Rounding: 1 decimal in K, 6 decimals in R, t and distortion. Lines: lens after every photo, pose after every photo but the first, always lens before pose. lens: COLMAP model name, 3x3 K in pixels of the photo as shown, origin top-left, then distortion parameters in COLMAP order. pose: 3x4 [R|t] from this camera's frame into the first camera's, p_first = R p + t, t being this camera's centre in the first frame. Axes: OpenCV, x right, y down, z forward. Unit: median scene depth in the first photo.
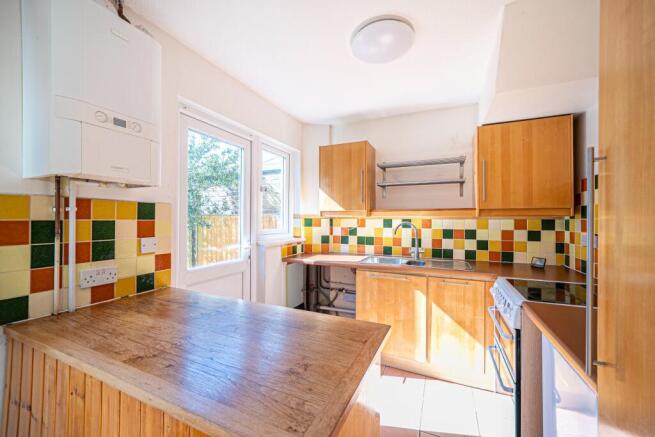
lens RADIAL K [[264.8, 0, 324.3], [0, 264.8, 217.5], [0, 0, 1]] dist [-0.001096, -0.000115]
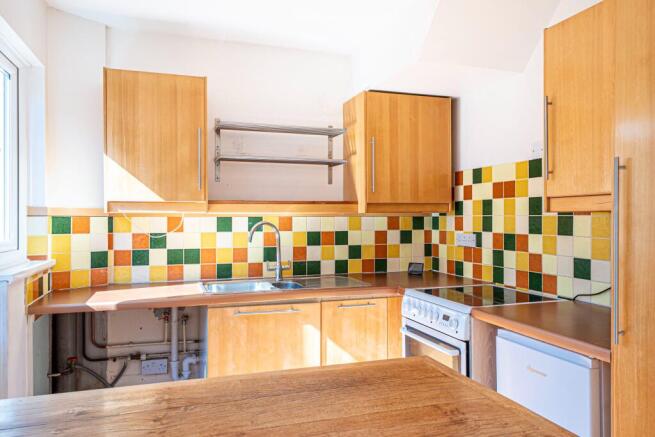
lens RADIAL K [[488.7, 0, 330.5], [0, 488.7, 218.6], [0, 0, 1]] dist [0.020232, 0.000835]
pose [[0.723690, -0.006990, 0.690089, -0.359101], [0.000229, 0.999951, 0.009888, -0.001138], [-0.690125, -0.006998, 0.723657, 0.065112]]
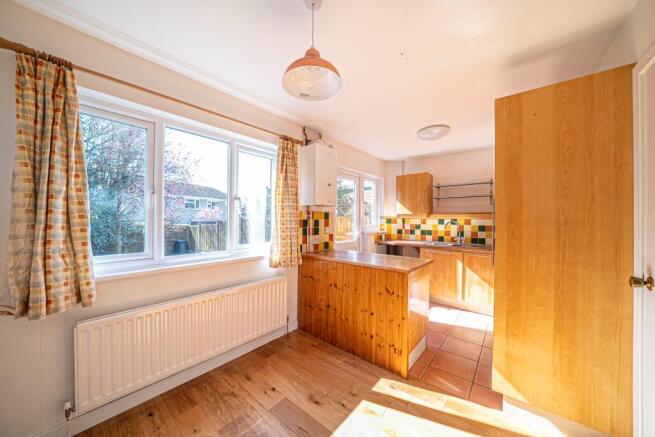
lens RADIAL K [[226.8, 0, 324.4], [0, 226.8, 219.6], [0, 0, 1]] dist [-0.019002, -0.000075]
pose [[0.960565, 0.001558, -0.278053, -0.062811], [0.001292, 0.999948, 0.010068, -0.005636], [0.278054, -0.010030, 0.960513, -0.540959]]
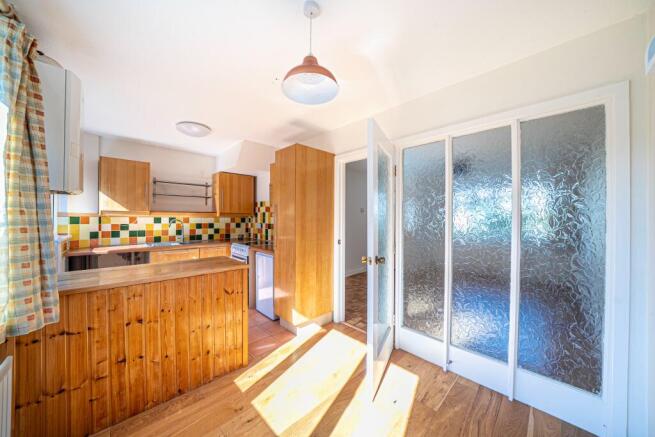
lens RADIAL K [[226.8, 0, 328.4], [0, 226.8, 218.4], [0, 0, 1]] dist [-0.019002, -0.000075]
pose [[0.362574, -0.002856, 0.931950, -0.605650], [-0.010304, 0.999922, 0.007073, -0.007220], [-0.931898, -0.012168, 0.362517, -0.336925]]
